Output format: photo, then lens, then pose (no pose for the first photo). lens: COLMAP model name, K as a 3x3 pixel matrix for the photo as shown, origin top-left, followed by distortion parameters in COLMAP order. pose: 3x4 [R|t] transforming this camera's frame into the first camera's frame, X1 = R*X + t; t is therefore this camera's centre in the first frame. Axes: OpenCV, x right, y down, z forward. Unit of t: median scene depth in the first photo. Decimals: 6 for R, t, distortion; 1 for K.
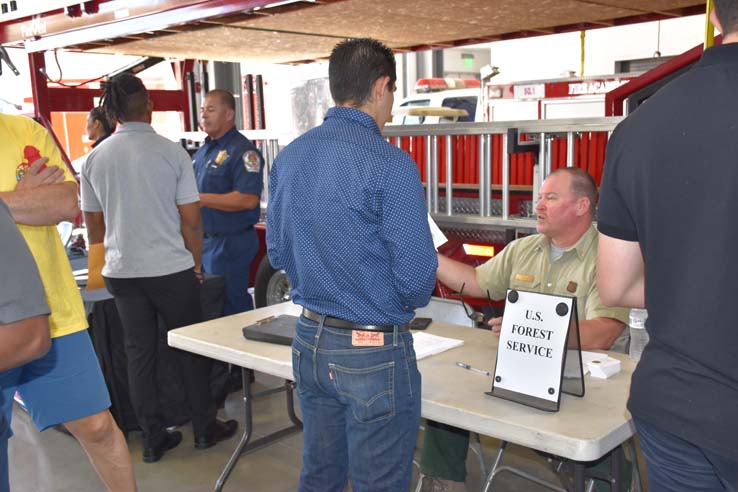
lens RADIAL K [[793.1, 0, 369.0], [0, 793.1, 246.0], [0, 0, 1]] dist [-0.026514, 0.269663]
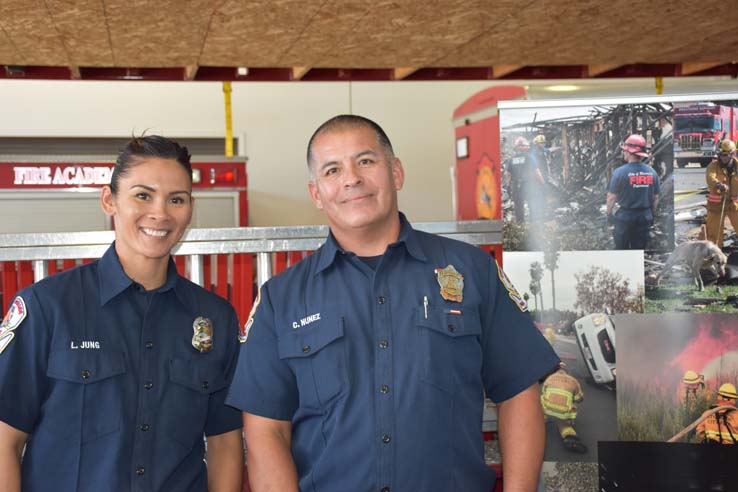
lens RADIAL K [[1088.4, 0, 369.0], [0, 1088.4, 246.0], [0, 0, 1]] dist [0.020923, 1.141645]
pose [[0.550072, -0.003579, 0.835110, -0.445877], [0.131362, 0.987913, -0.082292, -0.072944], [-0.824721, 0.154968, 0.543893, 0.559738]]
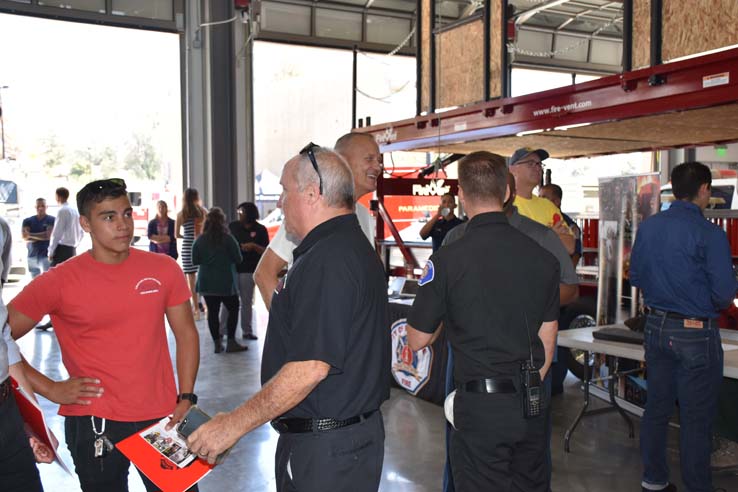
lens RADIAL K [[793.1, 0, 369.0], [0, 793.1, 246.0], [0, 0, 1]] dist [-0.026514, 0.269663]
pose [[0.960183, 0.034184, -0.277272, -0.071154], [-0.062610, 0.993571, -0.094321, 0.051170], [0.272265, 0.107926, 0.956151, -0.326143]]
